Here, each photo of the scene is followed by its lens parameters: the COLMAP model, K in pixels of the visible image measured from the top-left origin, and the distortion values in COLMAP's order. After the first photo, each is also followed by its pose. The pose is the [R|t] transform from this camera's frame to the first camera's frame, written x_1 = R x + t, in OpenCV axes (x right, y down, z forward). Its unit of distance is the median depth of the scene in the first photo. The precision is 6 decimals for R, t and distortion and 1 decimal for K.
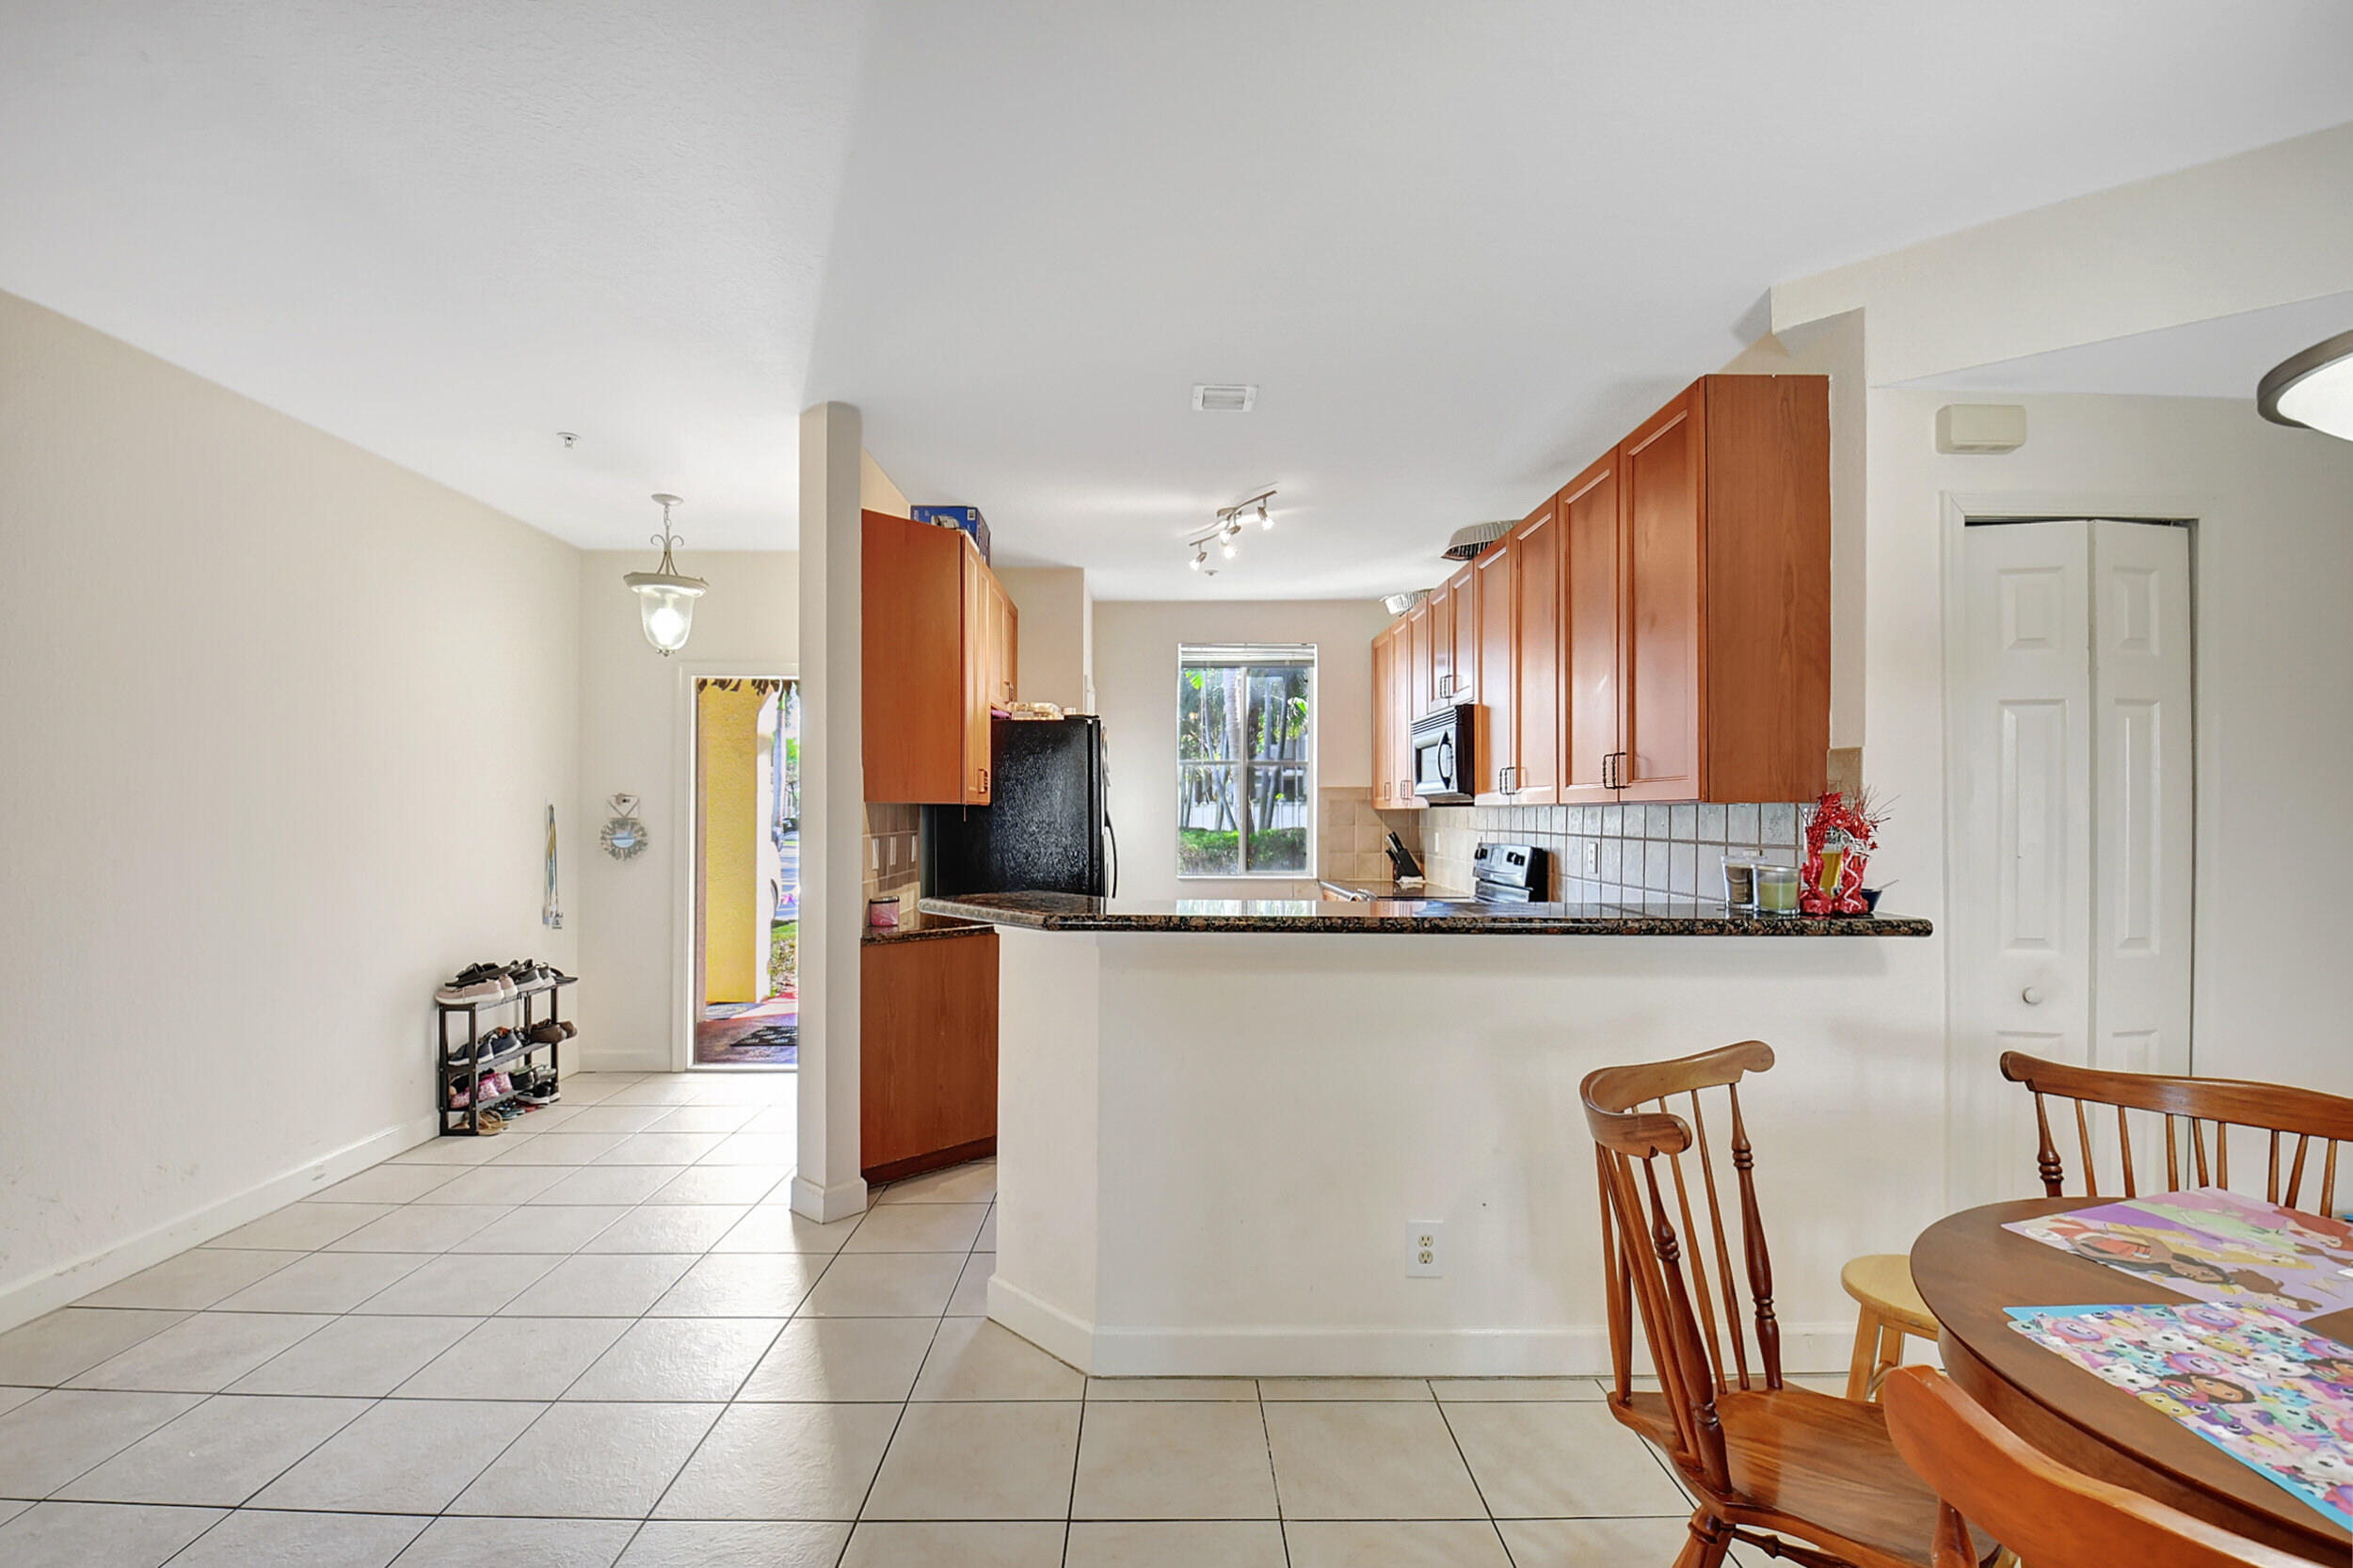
lens RADIAL K [[1028.0, 0, 1164.0], [0, 1028.0, 803.8], [0, 0, 1]] dist [0.000217, 0.000079]
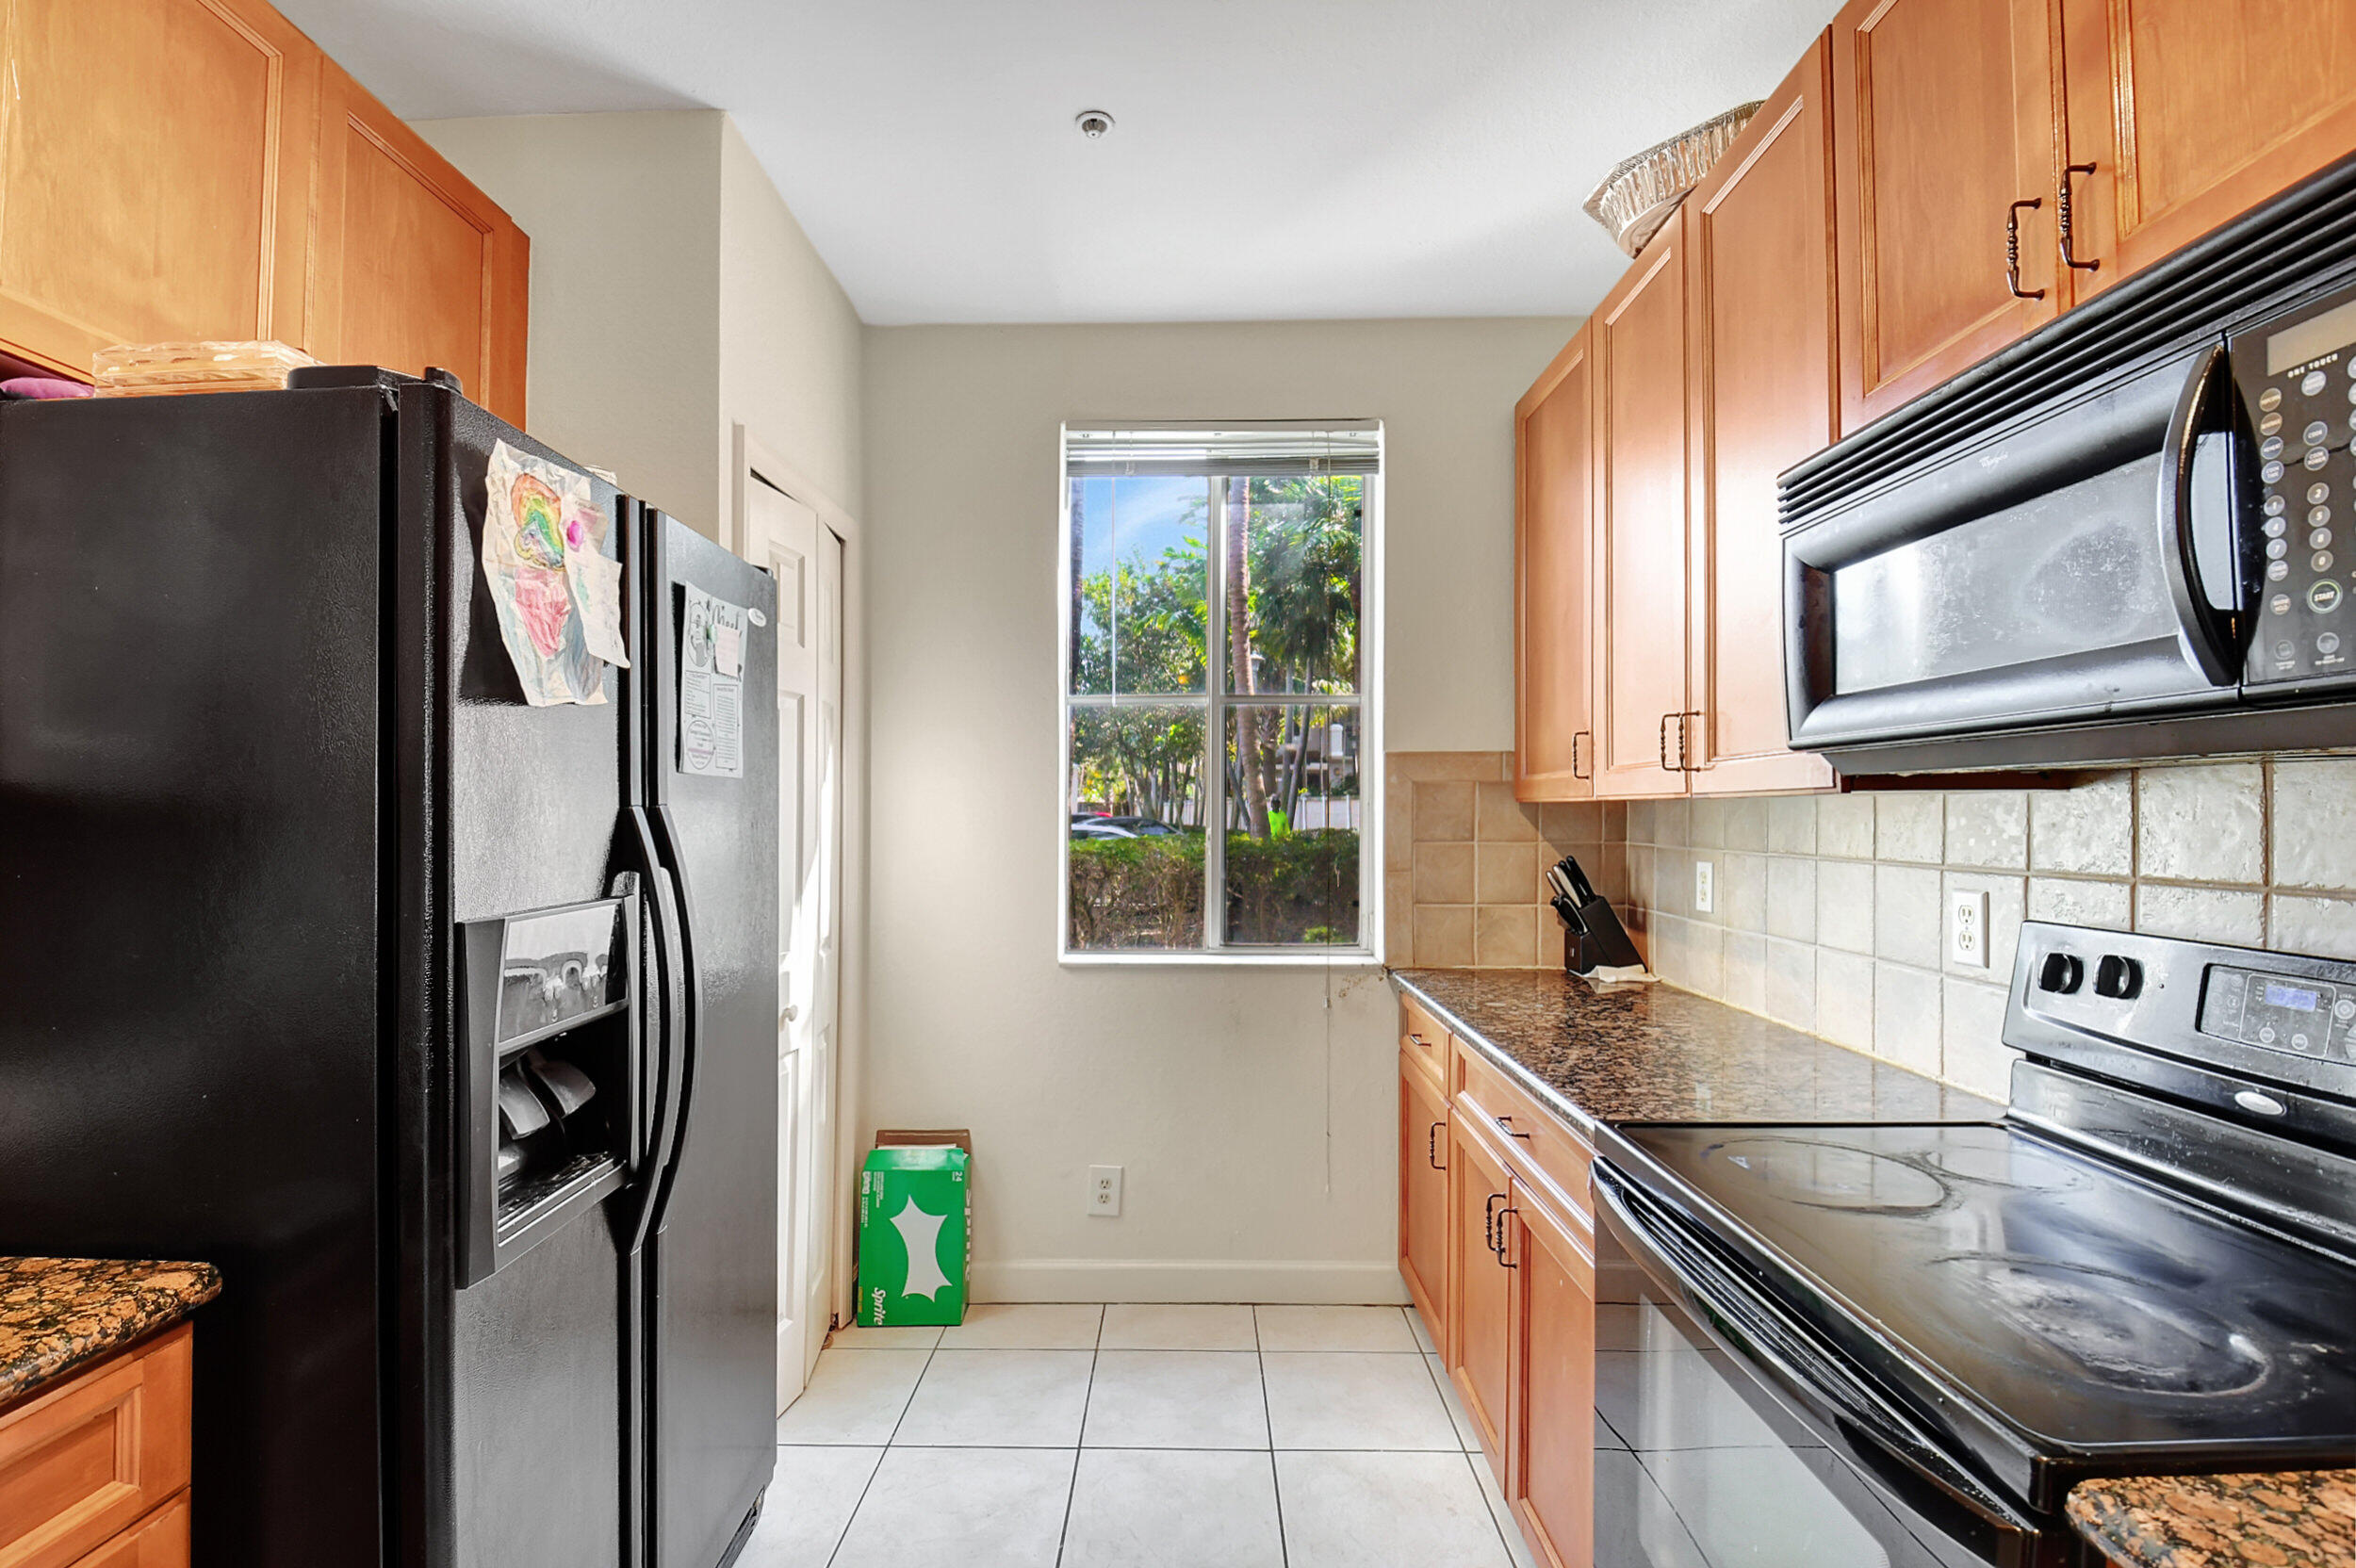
lens RADIAL K [[1047.3, 0, 1170.2], [0, 1047.3, 810.1], [0, 0, 1]] dist [0.024135, -0.021798]
pose [[0.999892, -0.002563, -0.014462, 0.066105], [0.002687, 0.999960, 0.008530, 0.004483], [0.014439, -0.008568, 0.999859, 0.565430]]
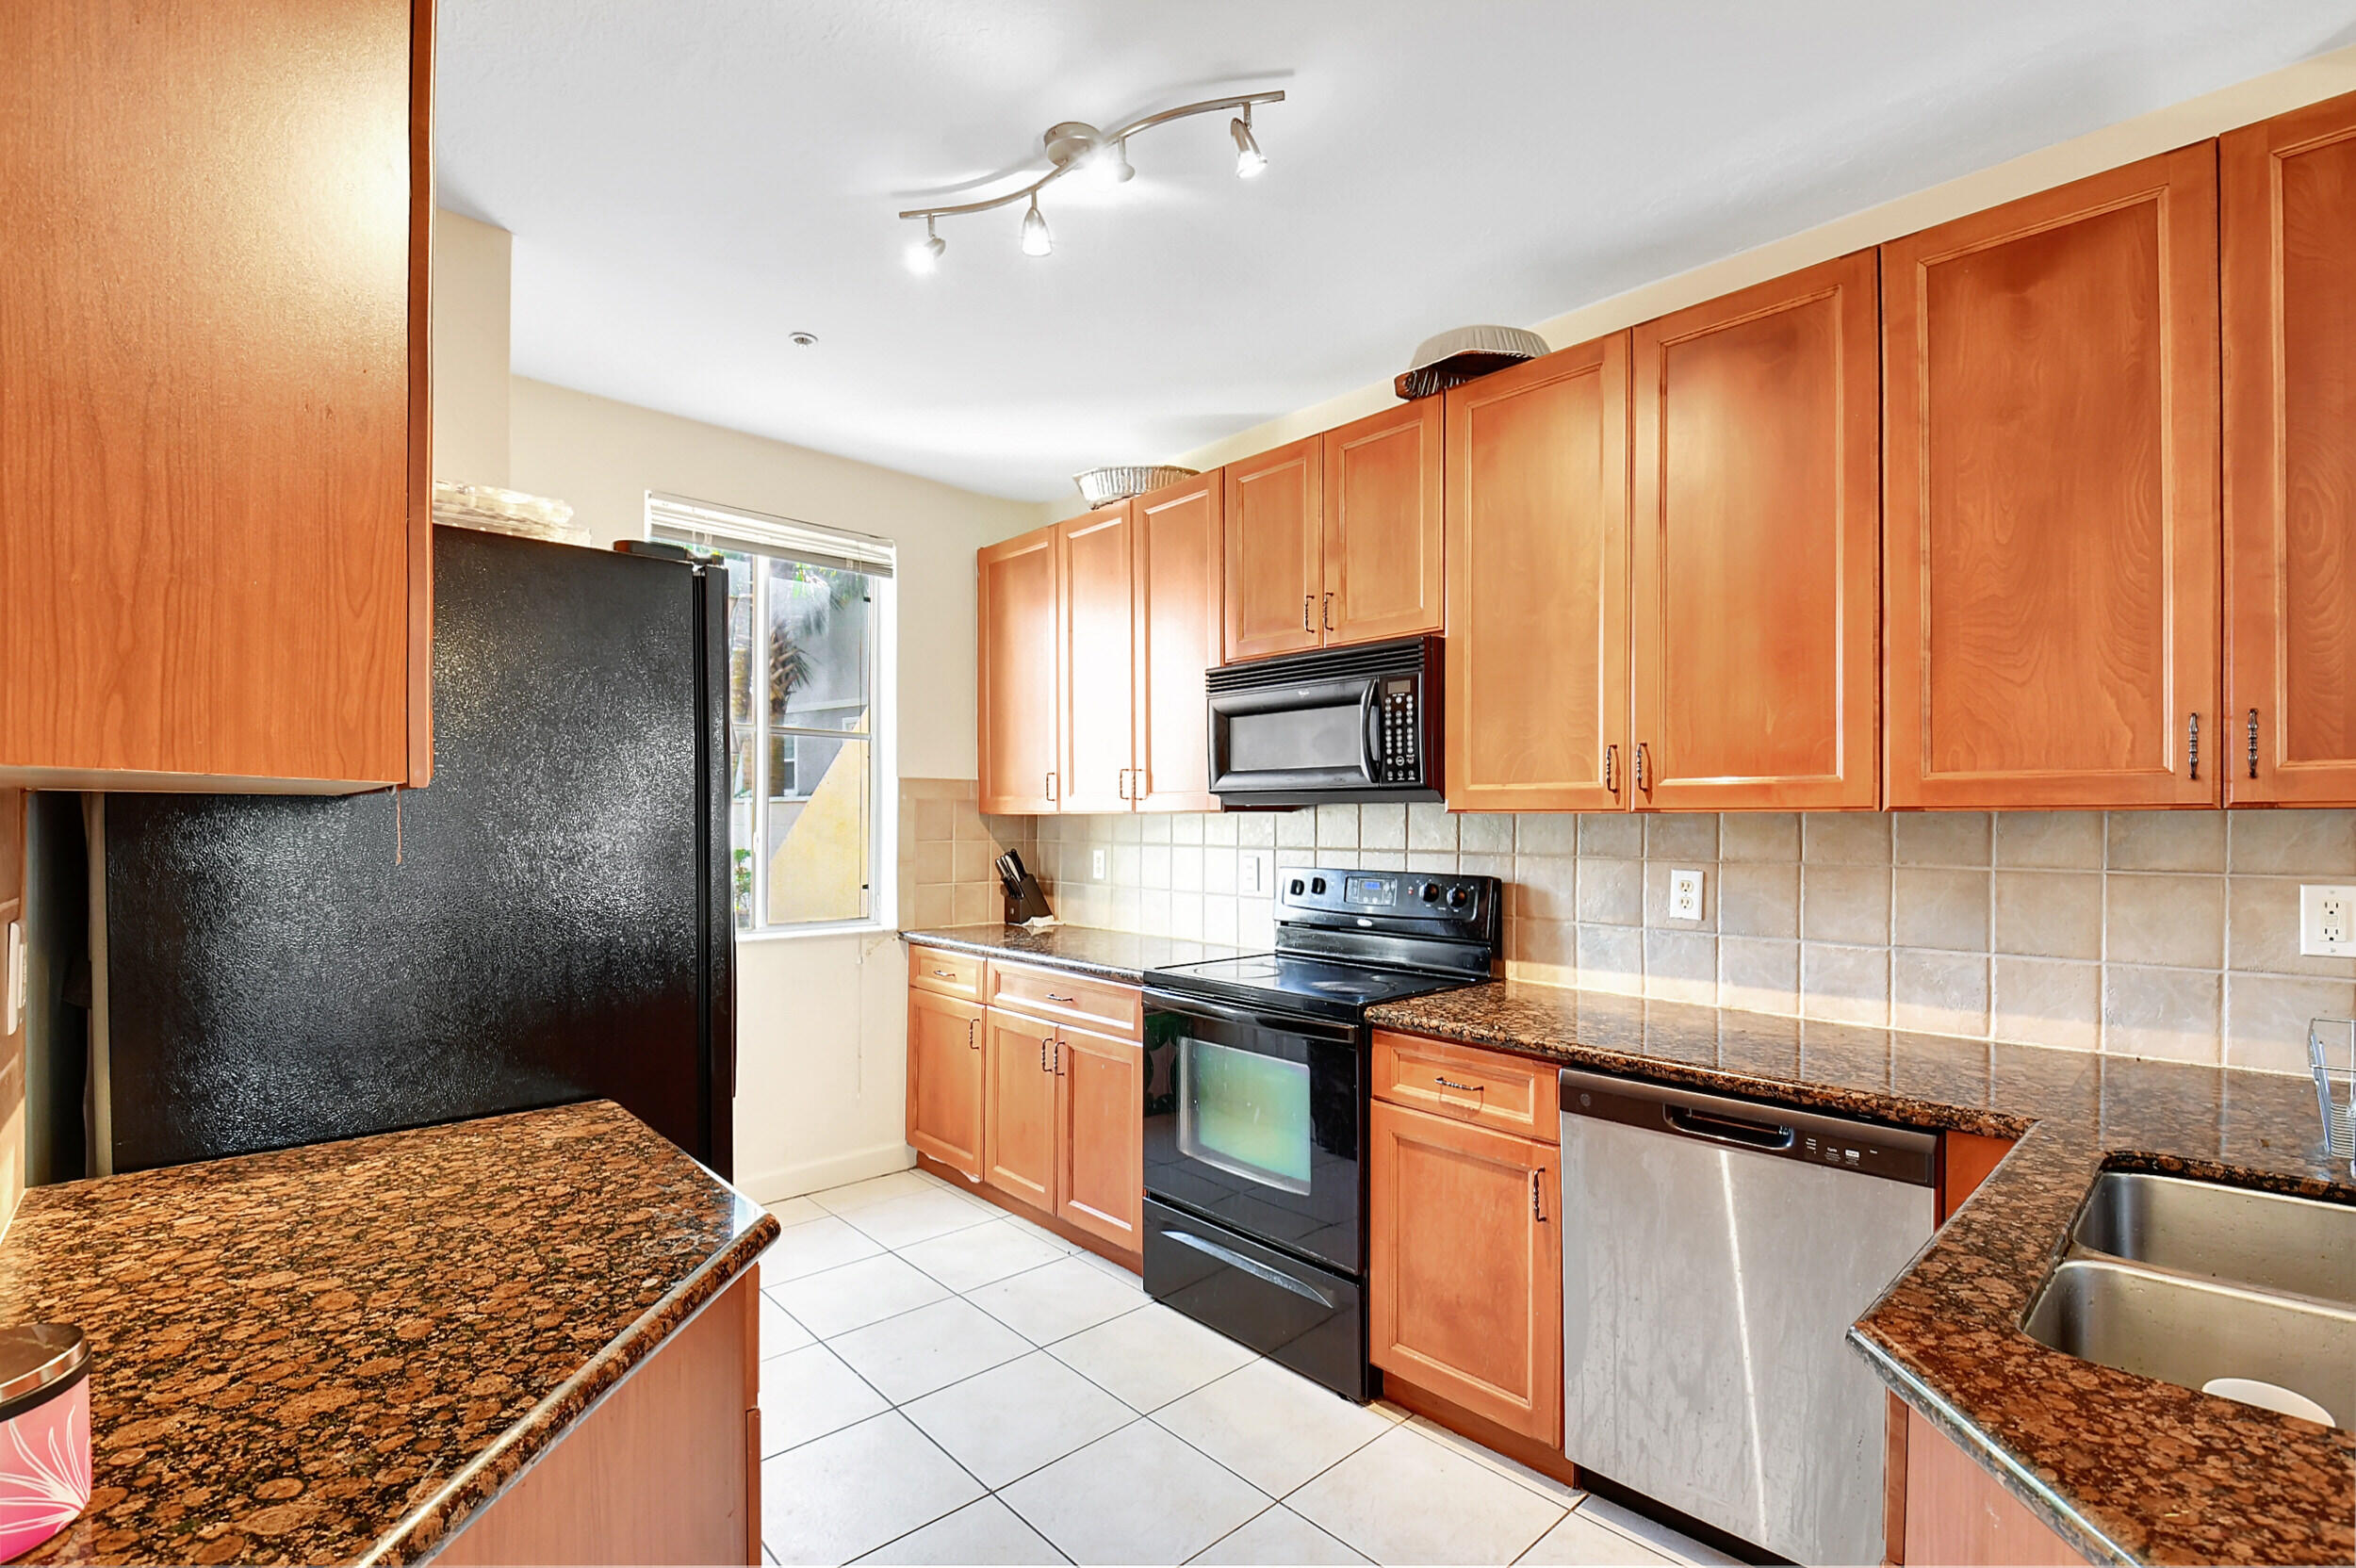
lens RADIAL K [[1018.2, 0, 1178.0], [0, 1018.2, 784.0], [0, 0, 1]] dist [0.001752, 0.000068]
pose [[0.736979, 0.025444, 0.675436, -0.134296], [-0.010040, 0.999593, -0.026701, 0.002566], [-0.675841, 0.012897, 0.736935, 0.451915]]
